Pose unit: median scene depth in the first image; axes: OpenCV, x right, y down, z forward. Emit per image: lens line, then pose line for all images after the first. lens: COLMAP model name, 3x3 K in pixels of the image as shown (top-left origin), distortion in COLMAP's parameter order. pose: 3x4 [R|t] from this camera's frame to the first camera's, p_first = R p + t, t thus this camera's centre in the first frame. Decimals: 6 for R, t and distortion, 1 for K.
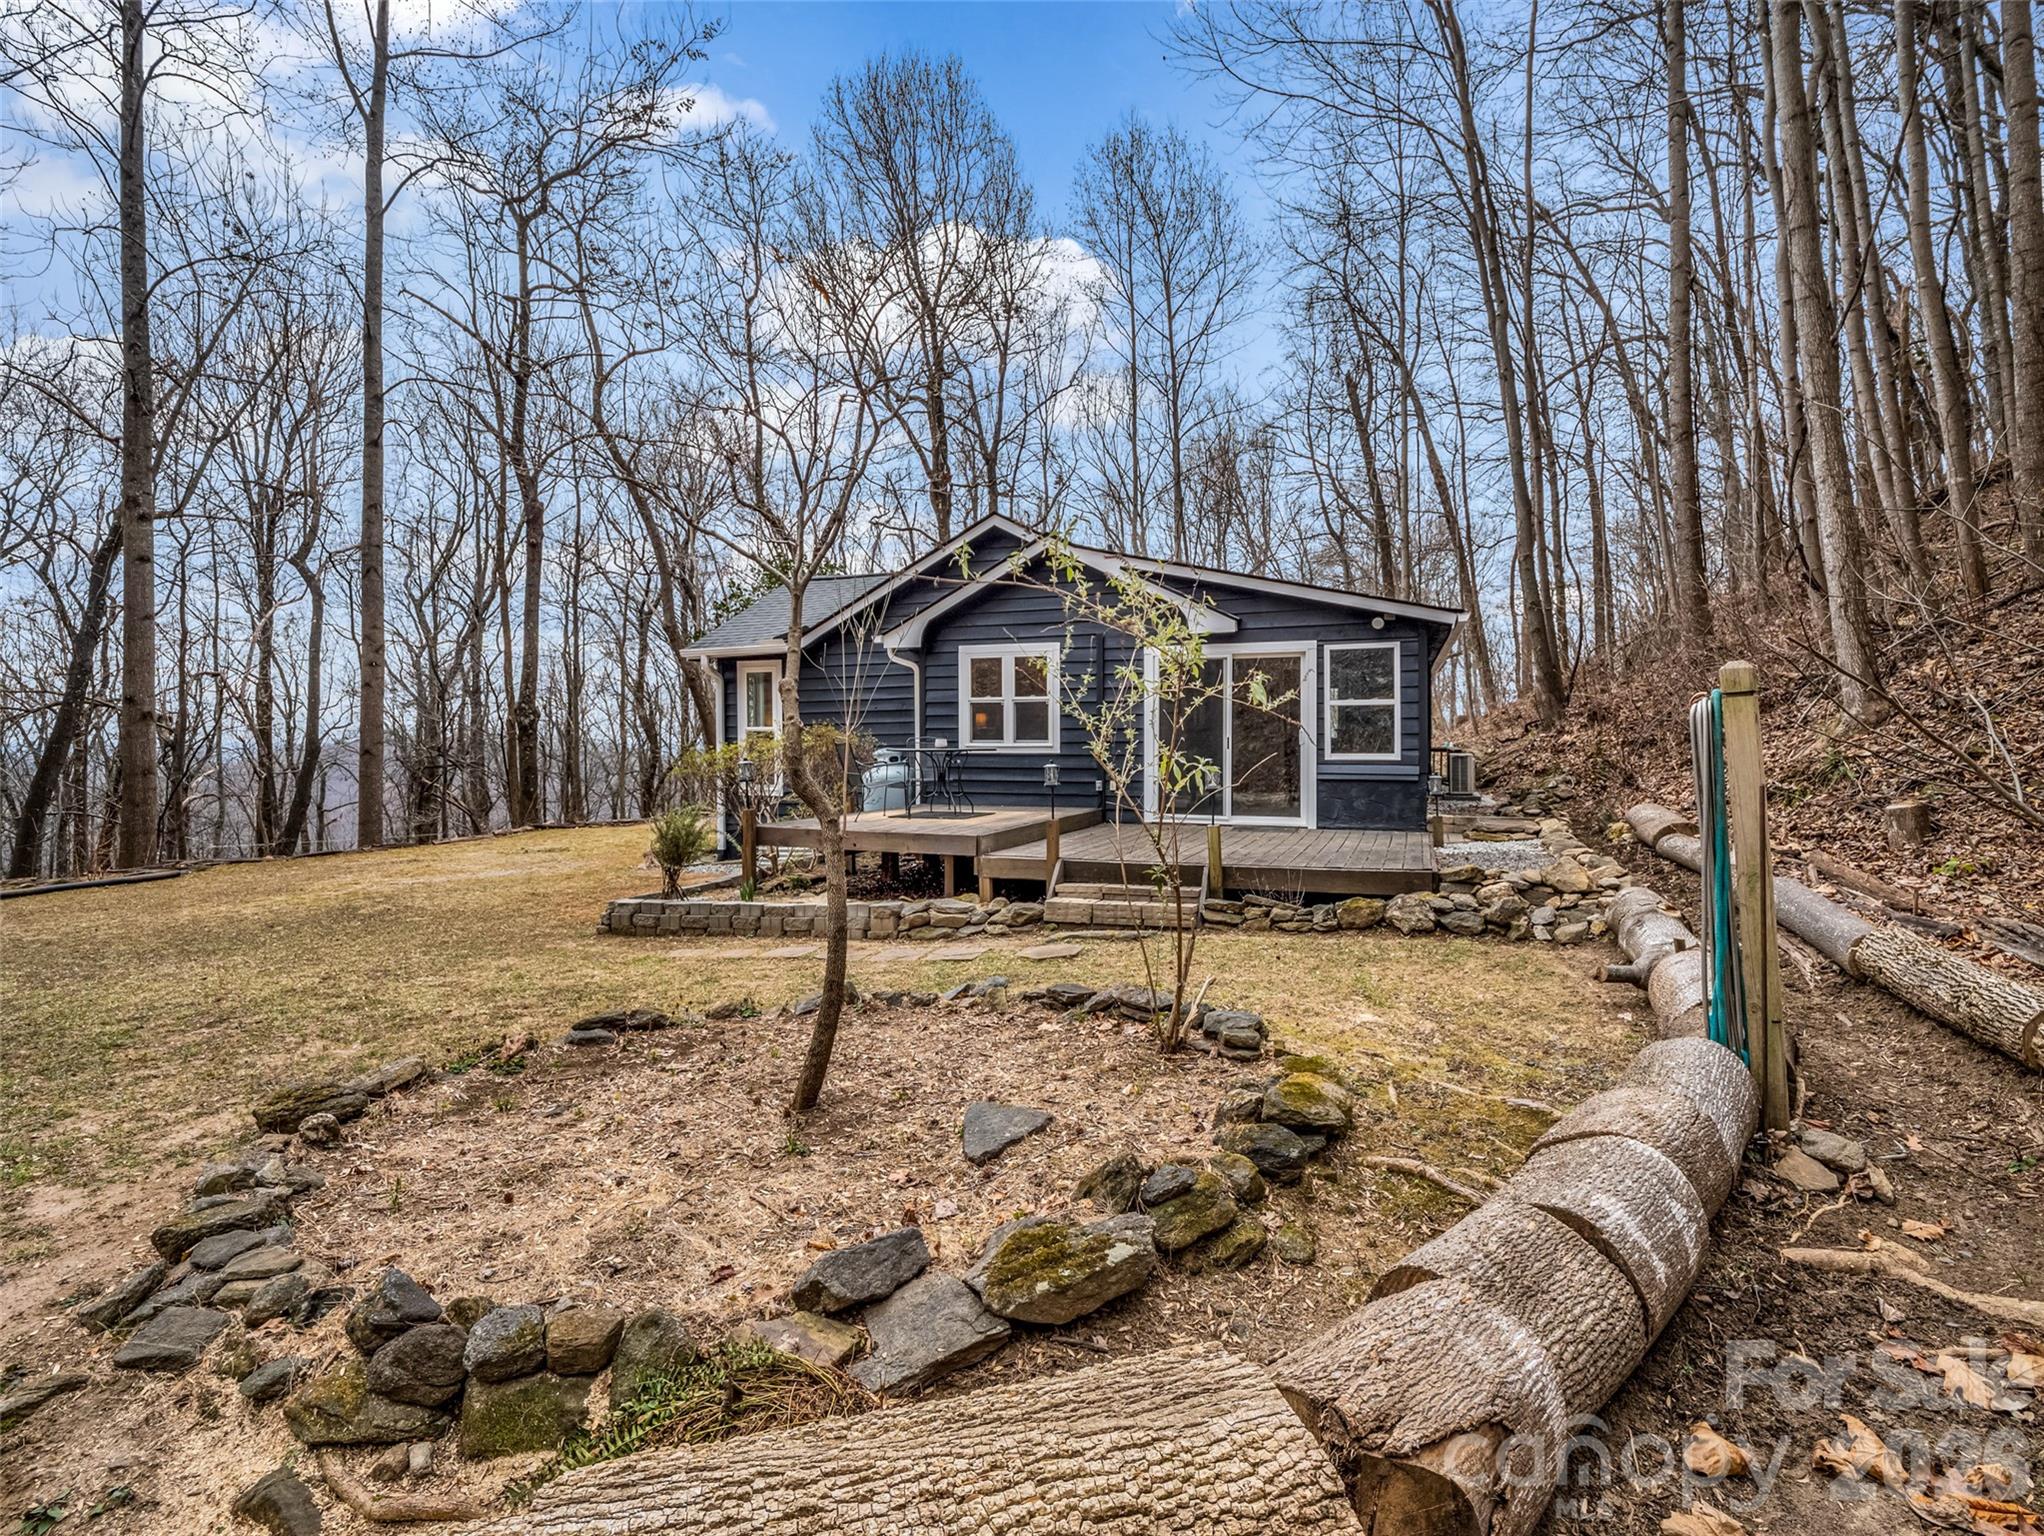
lens RADIAL K [[1005.4, 0, 1024.7], [0, 1005.4, 758.9], [0, 0, 1]] dist [-0.011548, -0.003461]
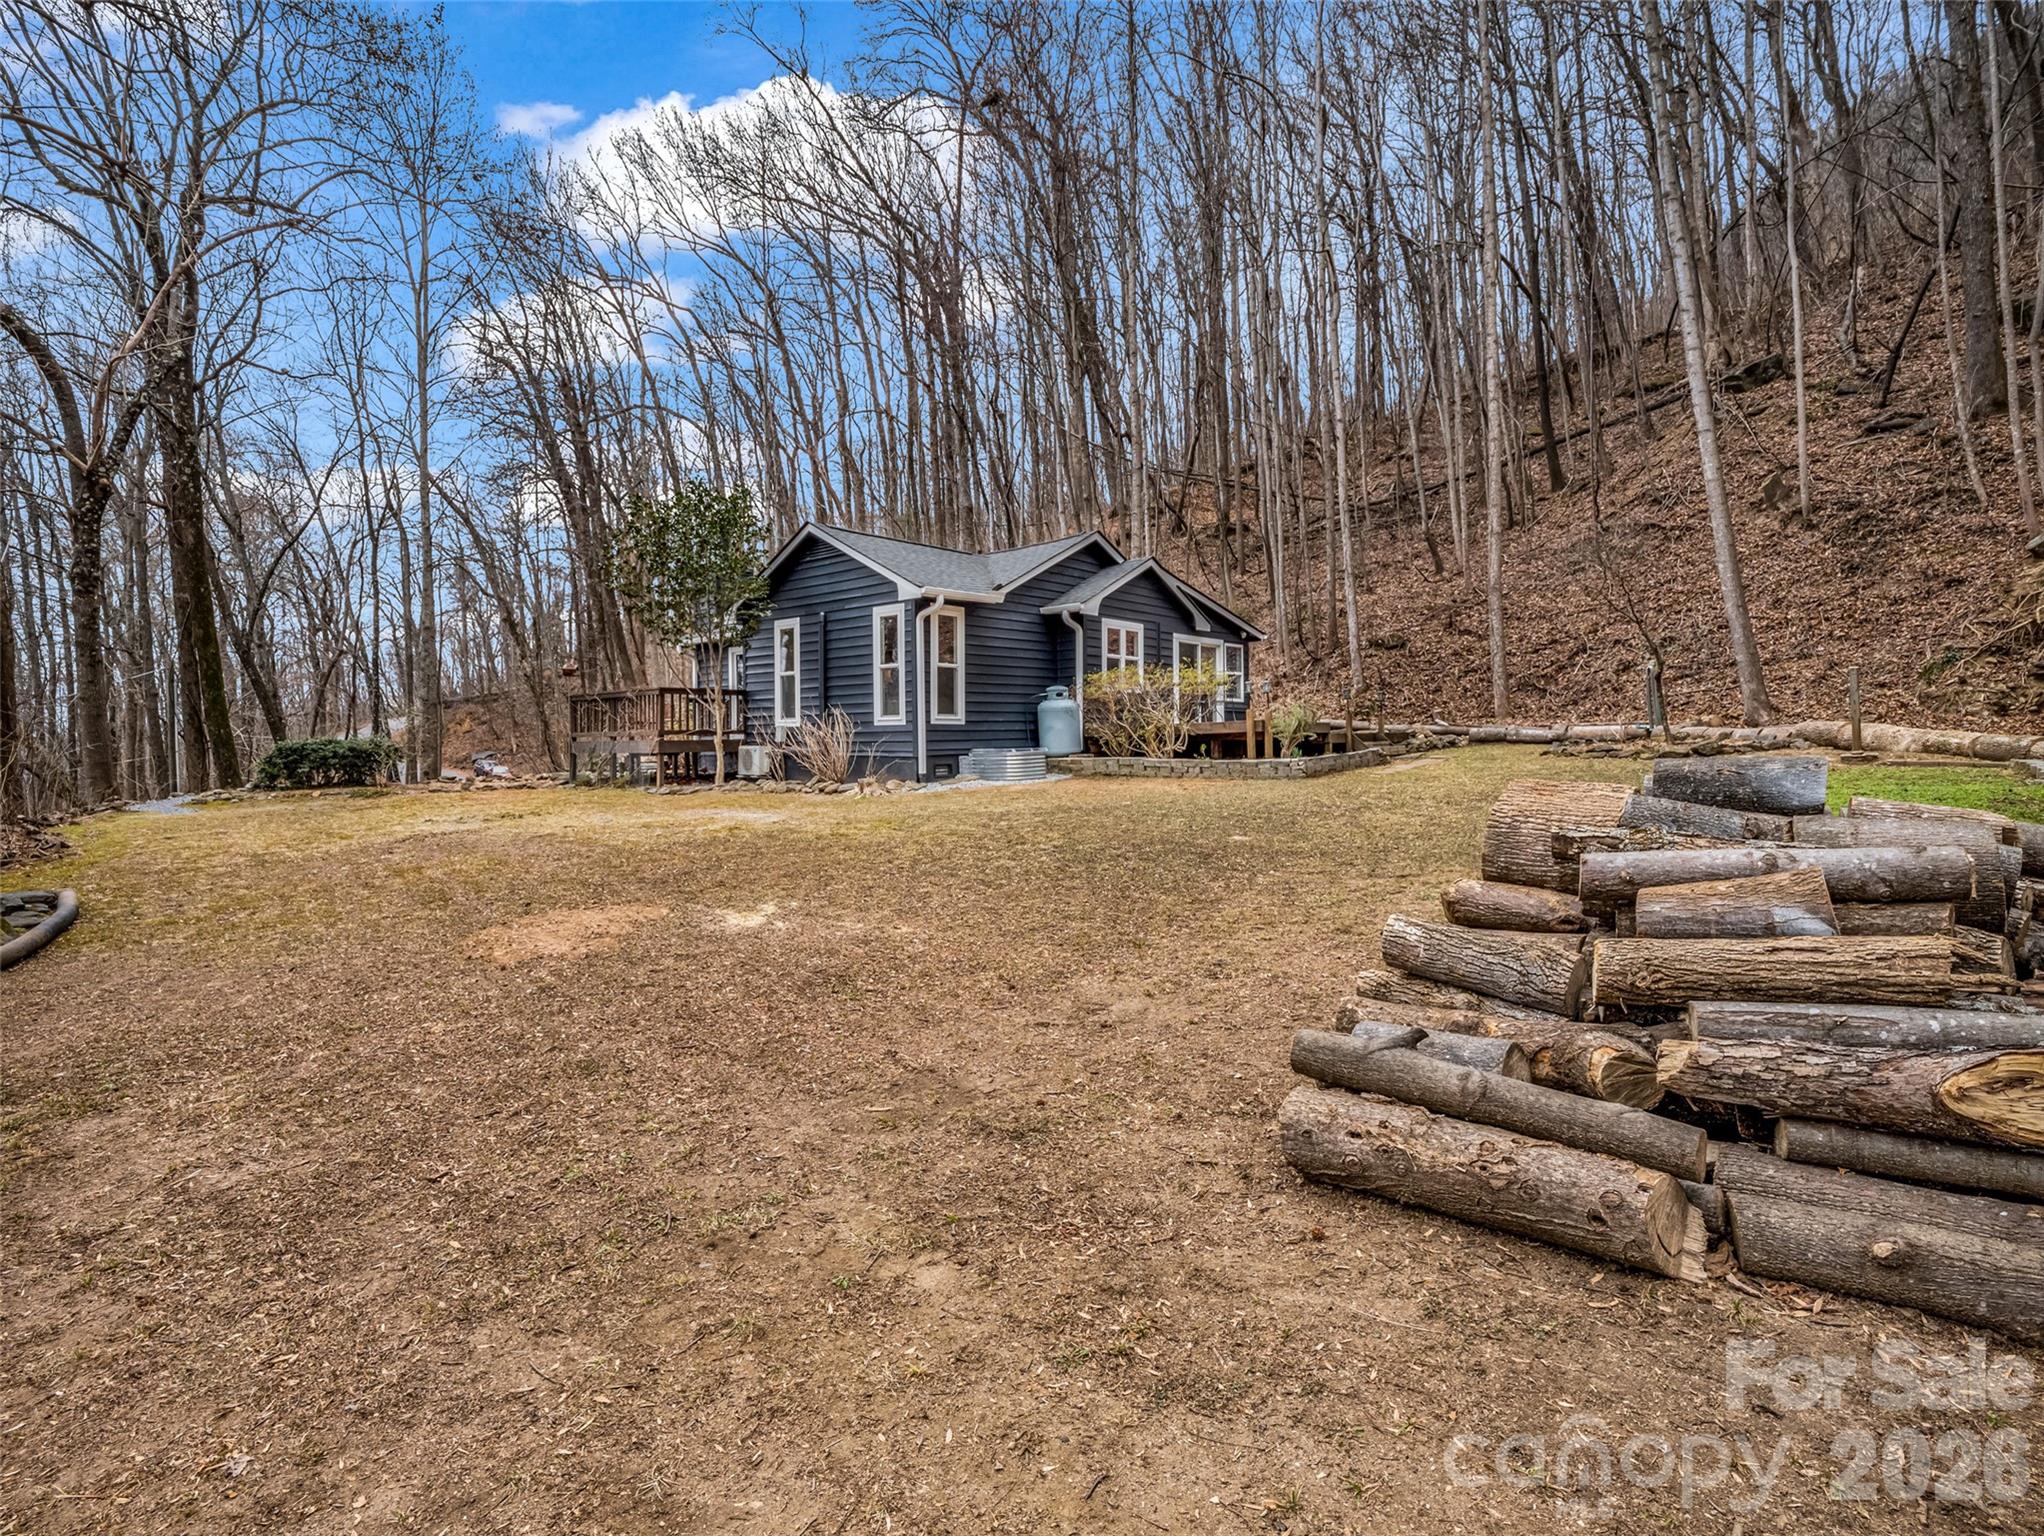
lens RADIAL K [[1005.4, 0, 1024.1], [0, 1005.4, 778.3], [0, 0, 1]] dist [-0.011548, -0.003461]
pose [[0.361615, -0.034385, 0.931693, -1.523991], [0.019183, 0.999383, 0.029437, 0.078318], [-0.932130, 0.007227, 0.362051, 0.588078]]
